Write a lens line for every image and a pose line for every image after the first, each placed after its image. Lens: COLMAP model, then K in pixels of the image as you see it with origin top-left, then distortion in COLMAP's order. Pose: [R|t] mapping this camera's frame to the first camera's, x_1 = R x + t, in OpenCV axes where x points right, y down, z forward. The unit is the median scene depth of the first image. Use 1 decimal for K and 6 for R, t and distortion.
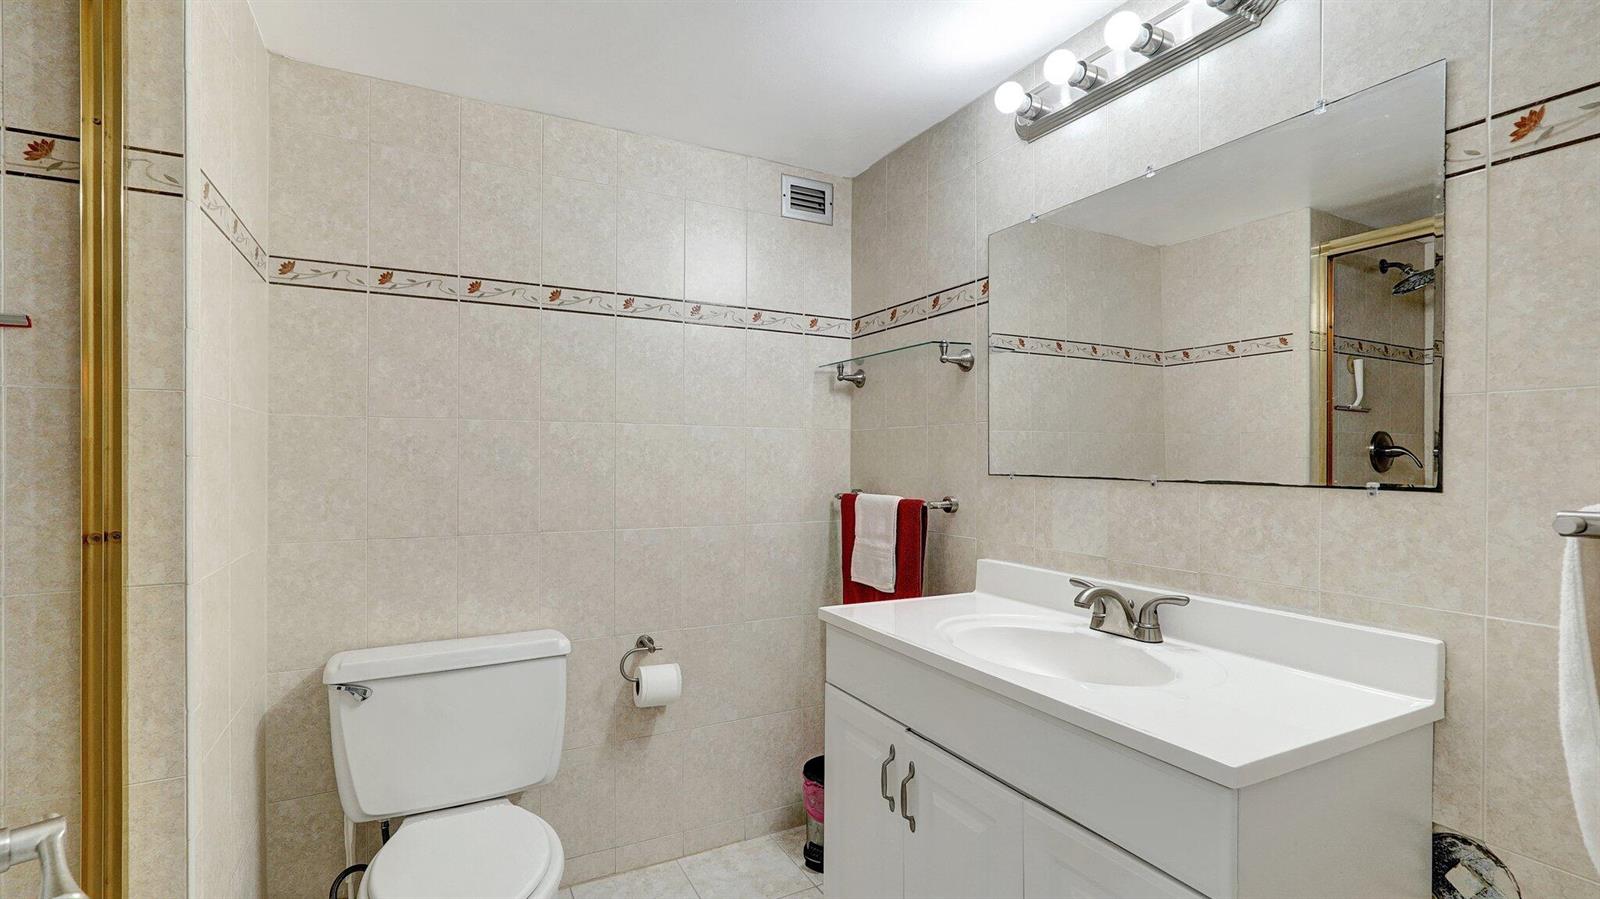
lens RADIAL K [[715.4, 0, 814.3], [0, 715.4, 459.2], [0, 0, 1]] dist [-0.015820, 0.006777]
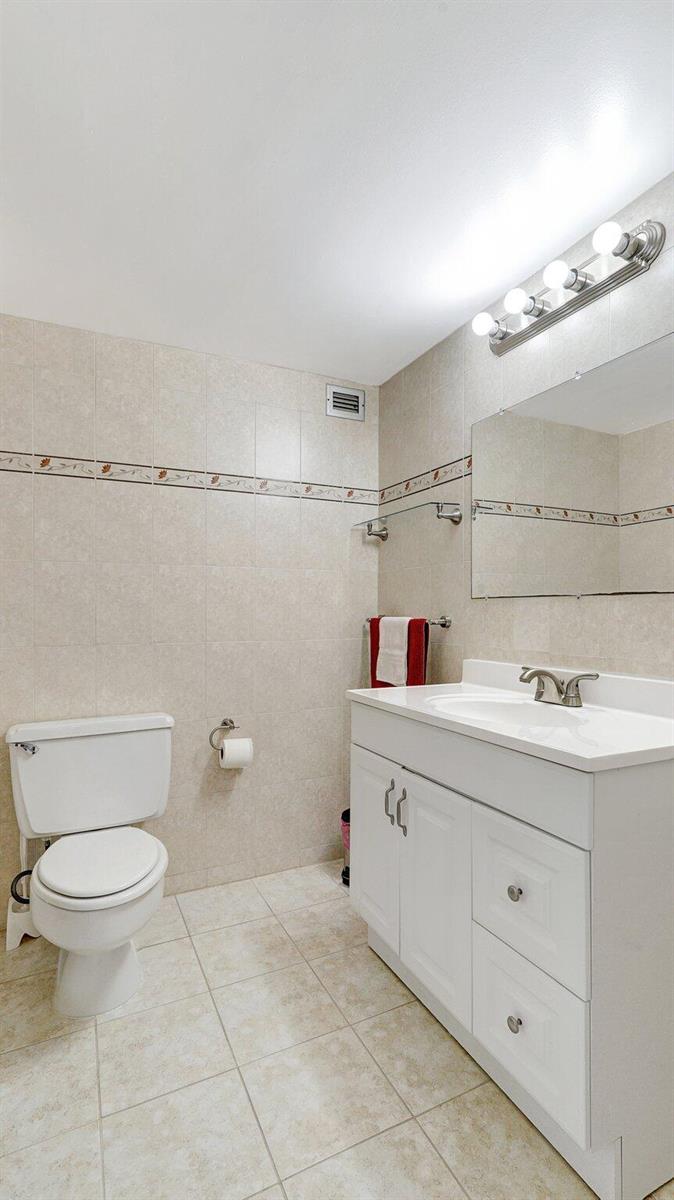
lens RADIAL K [[566.4, 0, 344.9], [0, 566.4, 620.9], [0, 0, 1]] dist [-0.011982, 0.001348]
pose [[0.998915, -0.001247, -0.046544, 0.047103], [0.001755, 0.999939, 0.010884, 0.049154], [0.046527, -0.010954, 0.998857, -0.098771]]
